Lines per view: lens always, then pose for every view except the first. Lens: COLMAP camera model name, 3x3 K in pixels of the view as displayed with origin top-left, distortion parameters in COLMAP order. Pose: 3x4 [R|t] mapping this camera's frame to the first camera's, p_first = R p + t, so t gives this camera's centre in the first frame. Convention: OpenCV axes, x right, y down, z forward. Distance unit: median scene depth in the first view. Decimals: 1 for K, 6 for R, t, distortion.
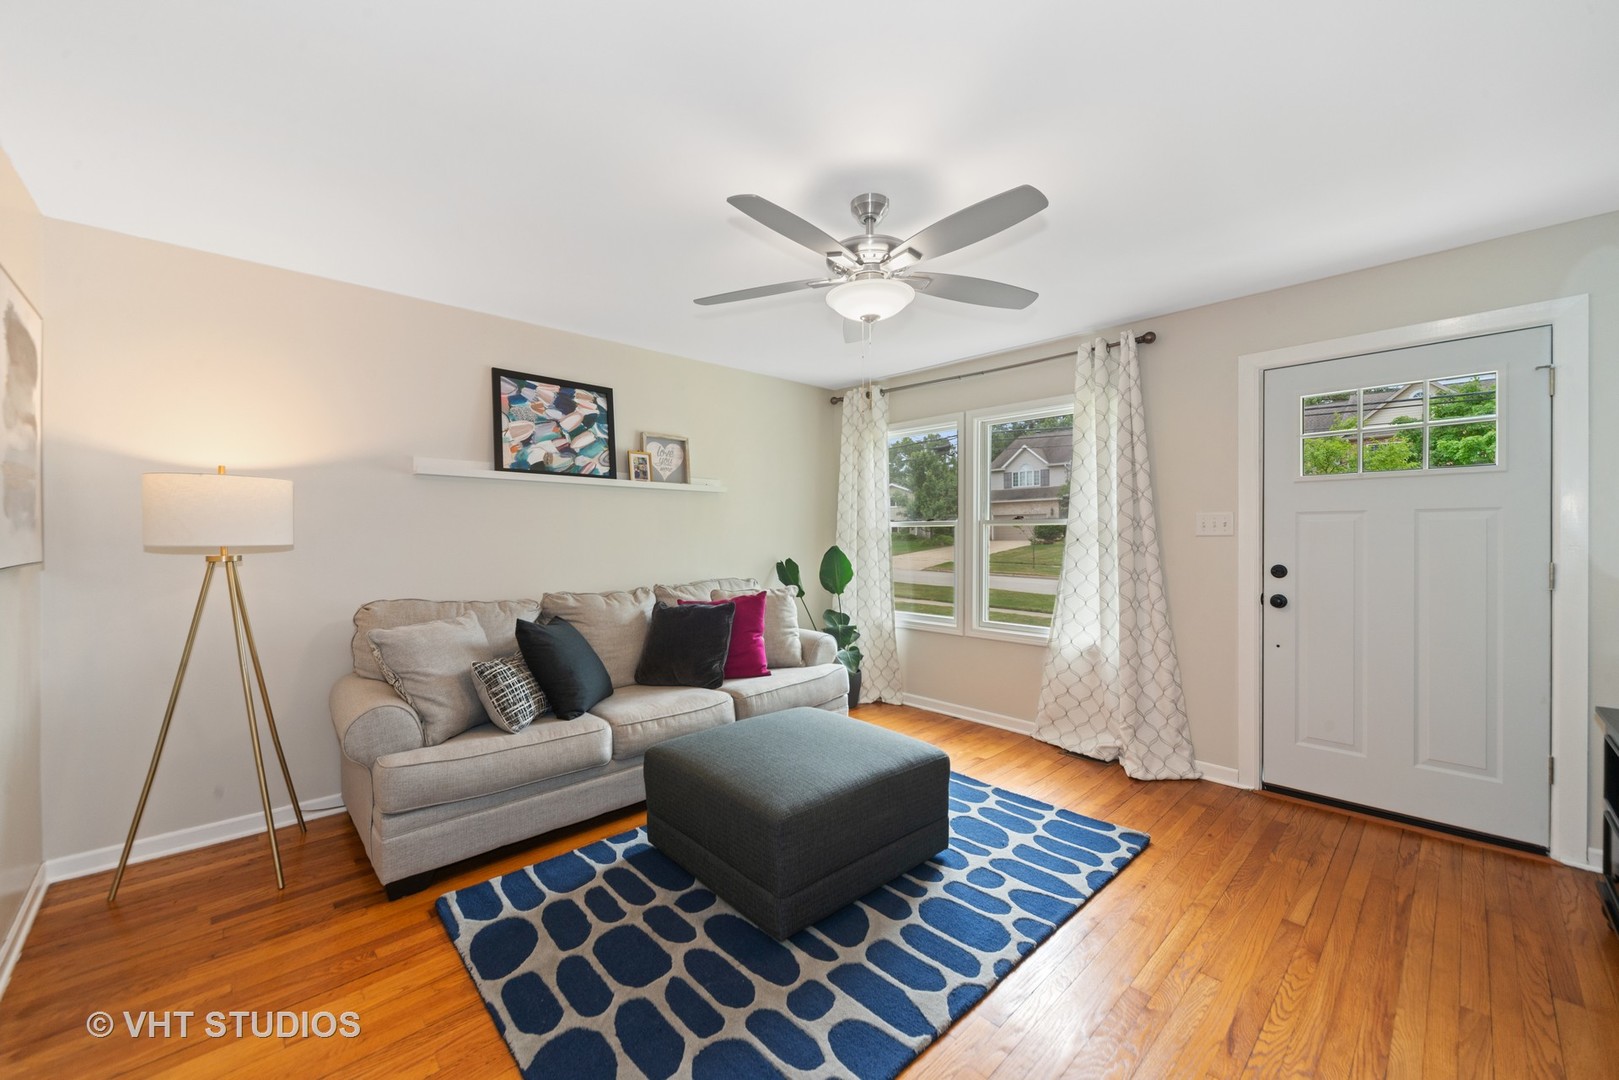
lens RADIAL K [[624.3, 0, 805.0], [0, 624.3, 536.8], [0, 0, 1]] dist [0.001891, -0.000113]
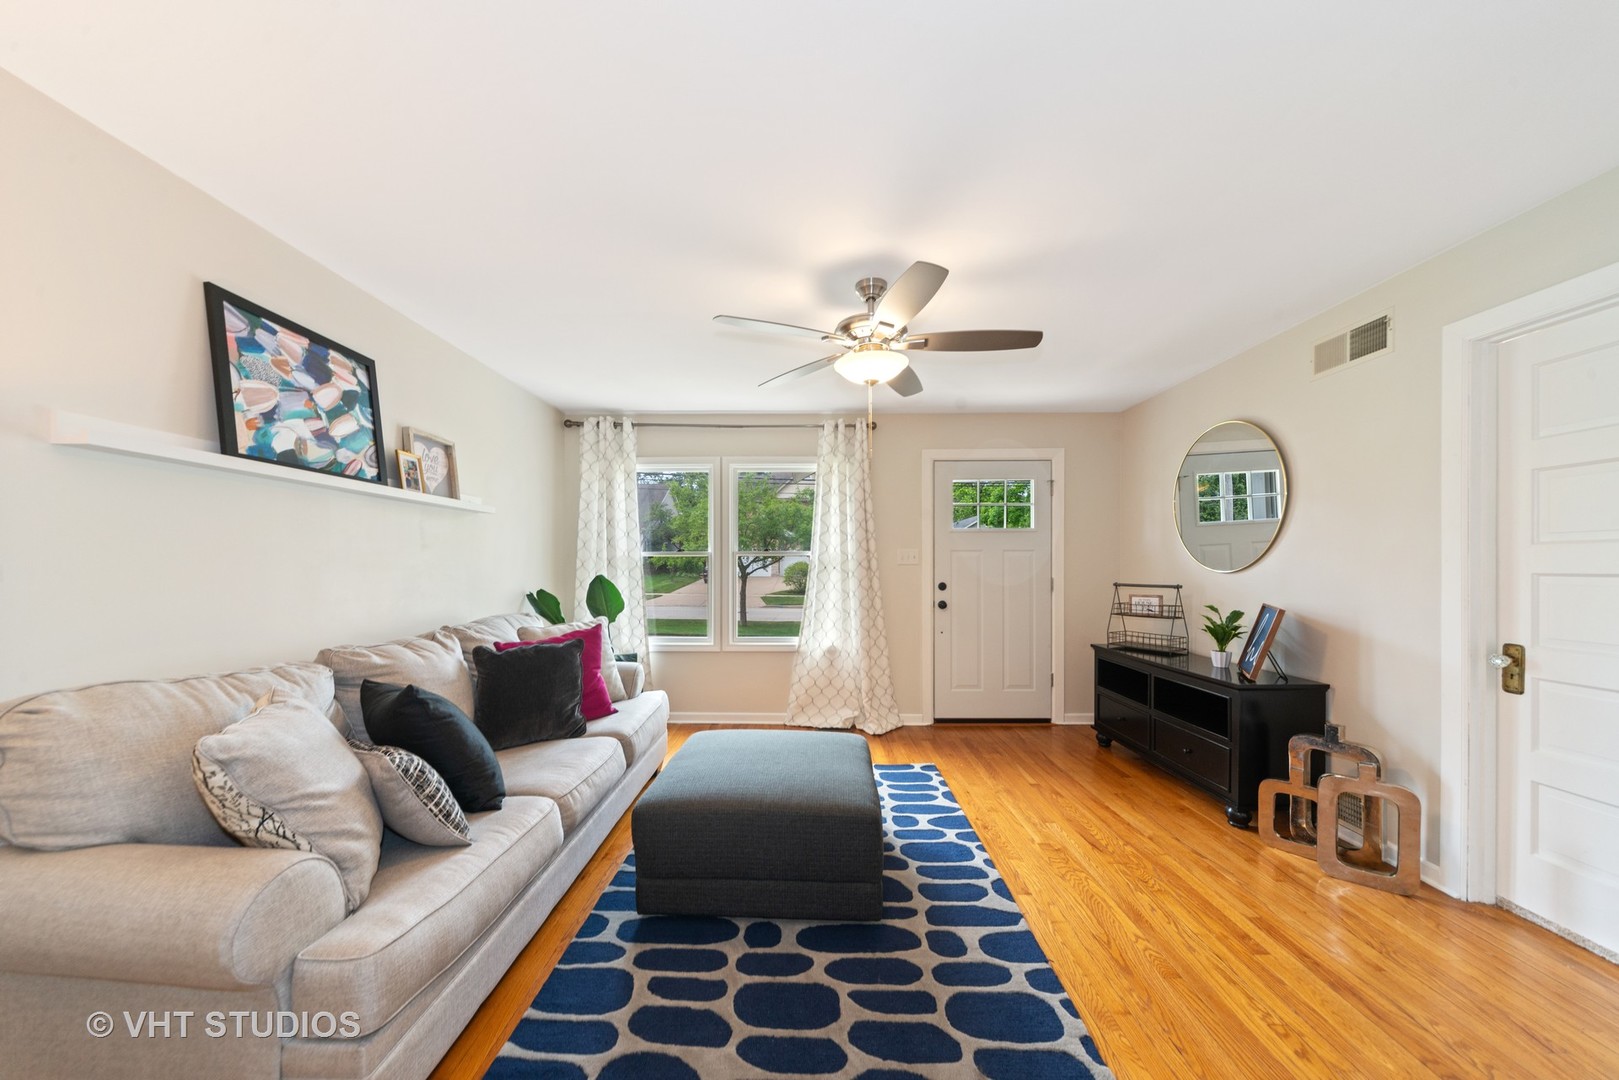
lens RADIAL K [[557.2, 0, 807.9], [0, 557.2, 569.9], [0, 0, 1]] dist [-0.001091, -0.000126]
pose [[0.703181, -0.005569, 0.710989, -0.475295], [0.001762, 0.999980, 0.006090, 0.002533], [-0.711009, -0.003030, 0.703176, 0.215136]]
